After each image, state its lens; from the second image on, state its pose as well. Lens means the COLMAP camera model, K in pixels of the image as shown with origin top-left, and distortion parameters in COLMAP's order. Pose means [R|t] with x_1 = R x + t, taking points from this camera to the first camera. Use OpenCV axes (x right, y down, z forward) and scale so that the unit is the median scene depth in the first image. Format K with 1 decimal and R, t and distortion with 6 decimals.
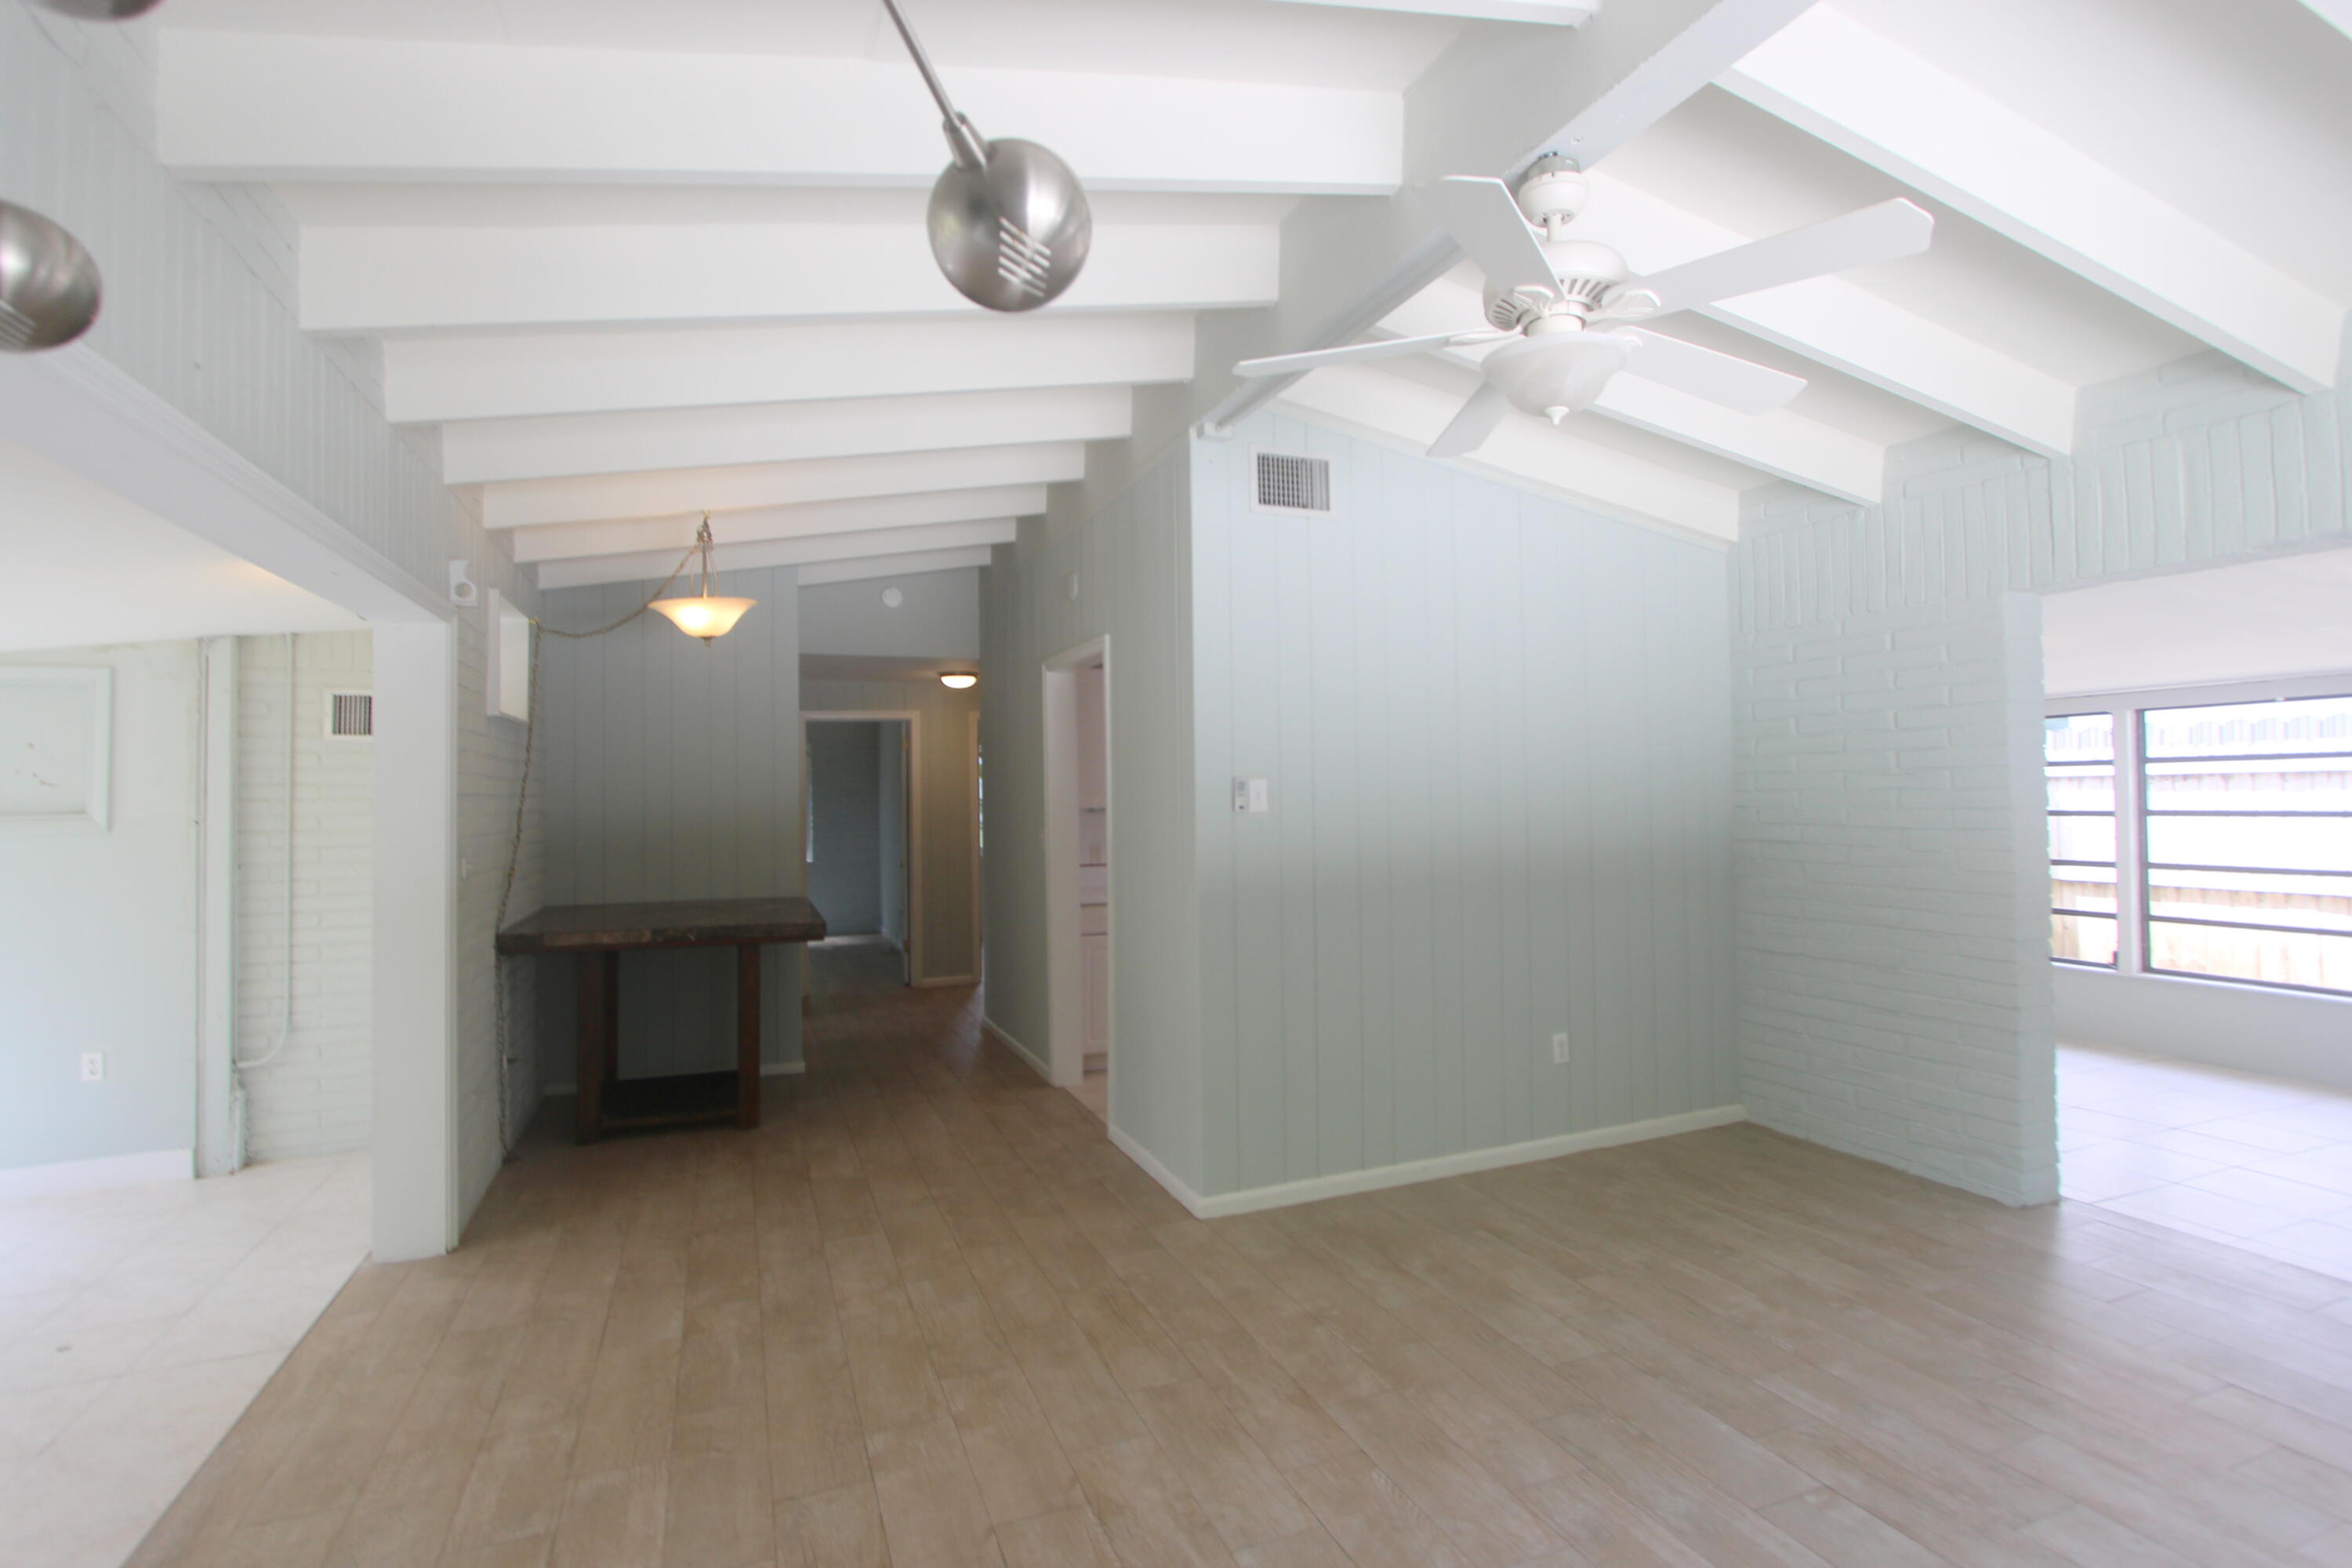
lens RADIAL K [[1110.1, 0, 1176.6], [0, 1110.1, 765.0], [0, 0, 1]] dist [-0.014692, 0.000835]
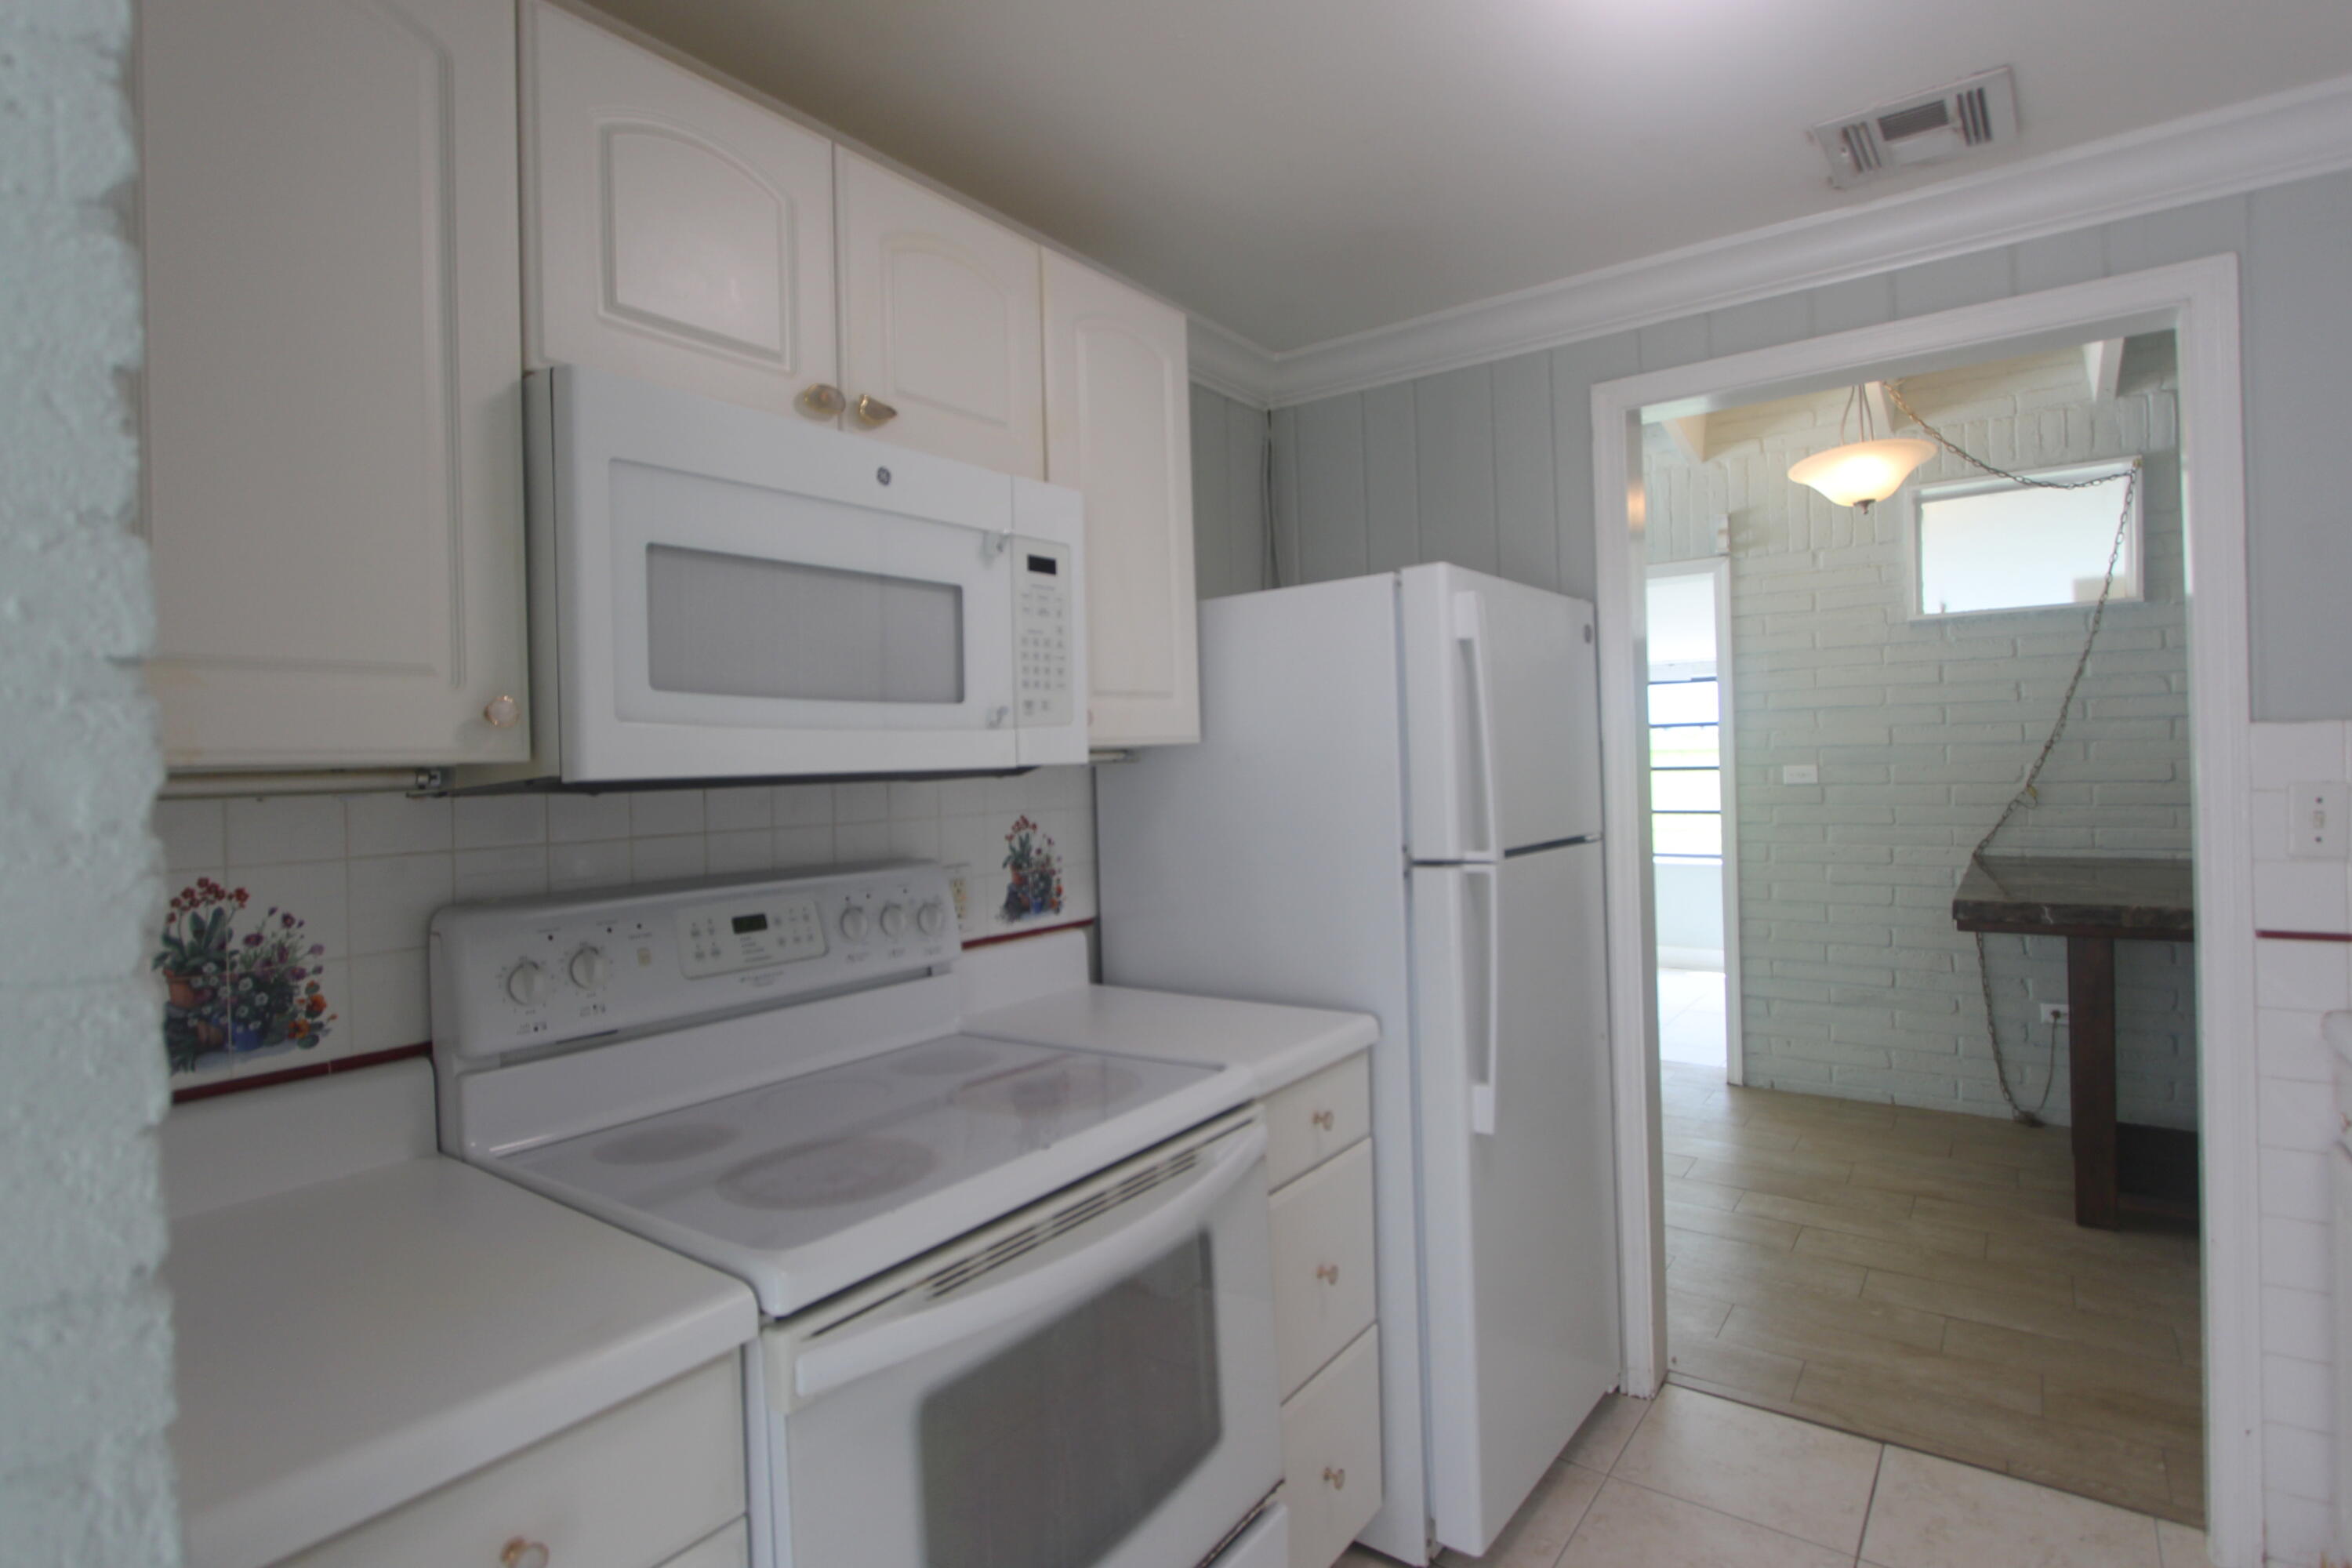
lens RADIAL K [[1134.9, 0, 1169.5], [0, 1134.9, 767.5], [0, 0, 1]] dist [-0.014743, 0.000575]
pose [[-0.856269, 0.038261, -0.515110, 0.489871], [0.053774, 0.998437, -0.015229, 0.068087], [0.513723, -0.040740, -0.856989, 1.663738]]
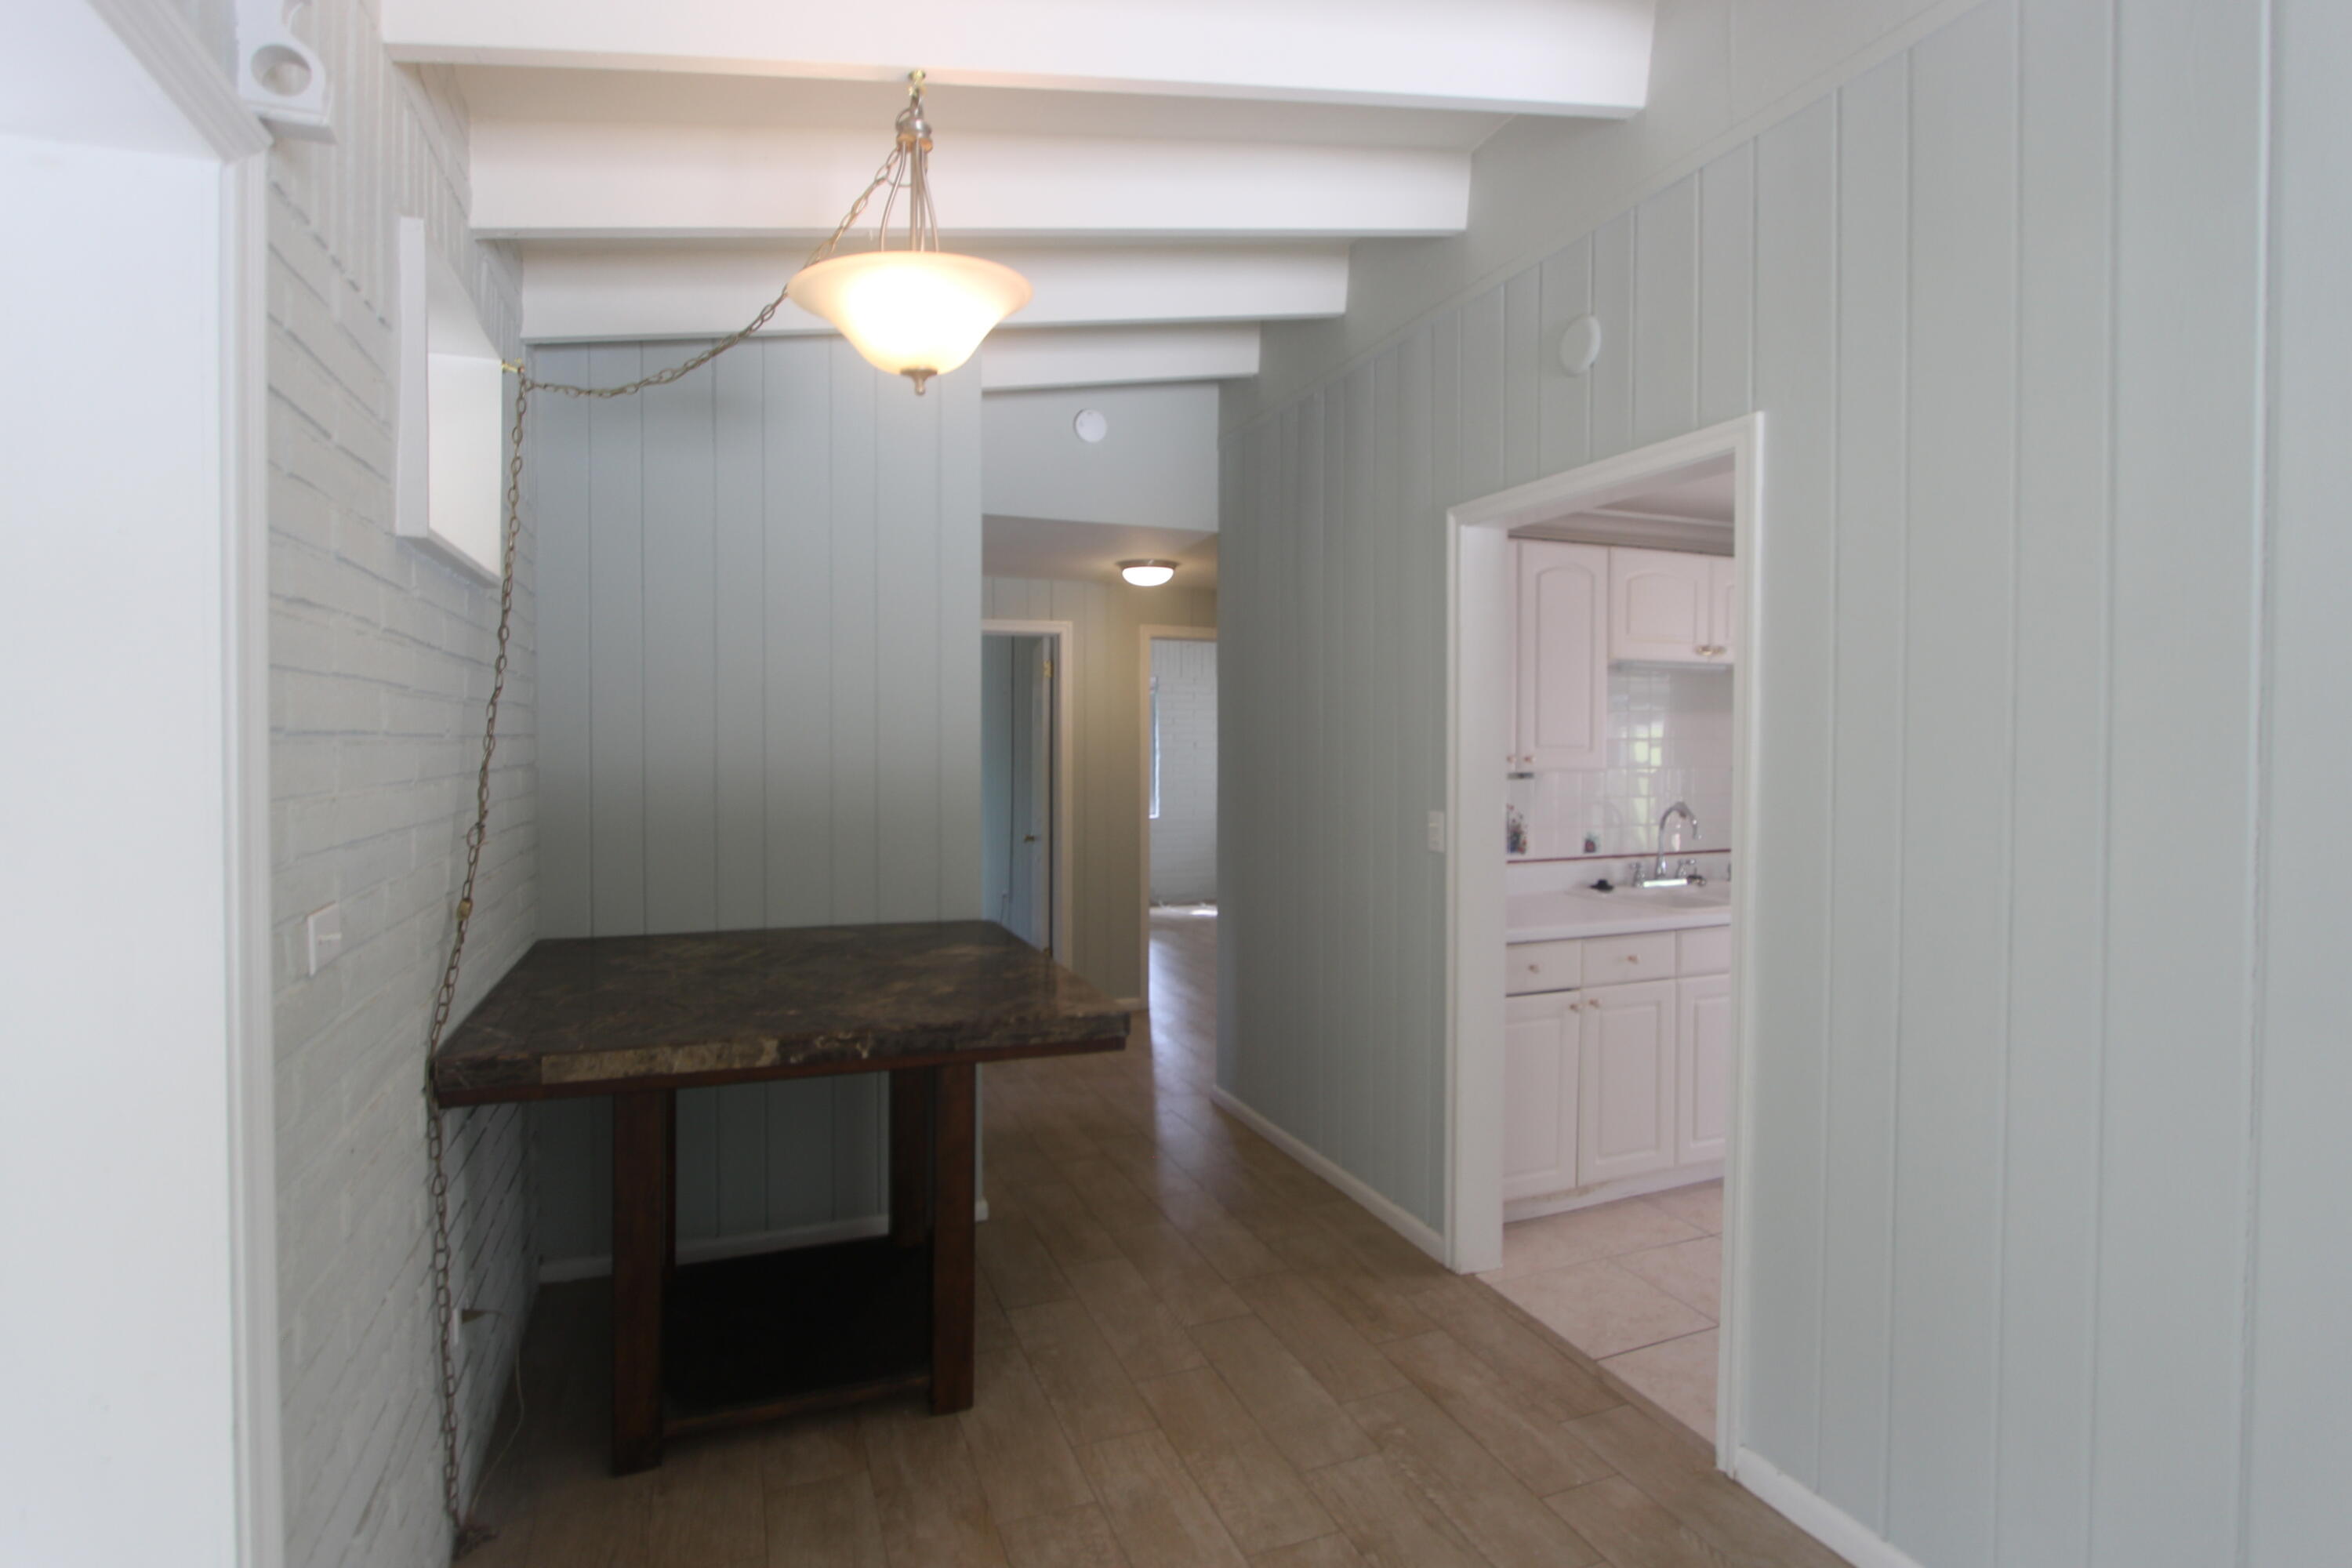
lens RADIAL K [[1120.8, 0, 1174.4], [0, 1120.8, 762.4], [0, 0, 1]] dist [-0.001112, -0.012389]
pose [[0.999818, 0.018712, 0.003838, -0.378425], [-0.018865, 0.998815, 0.044862, 0.015244], [-0.002994, -0.044926, 0.998986, 0.653757]]
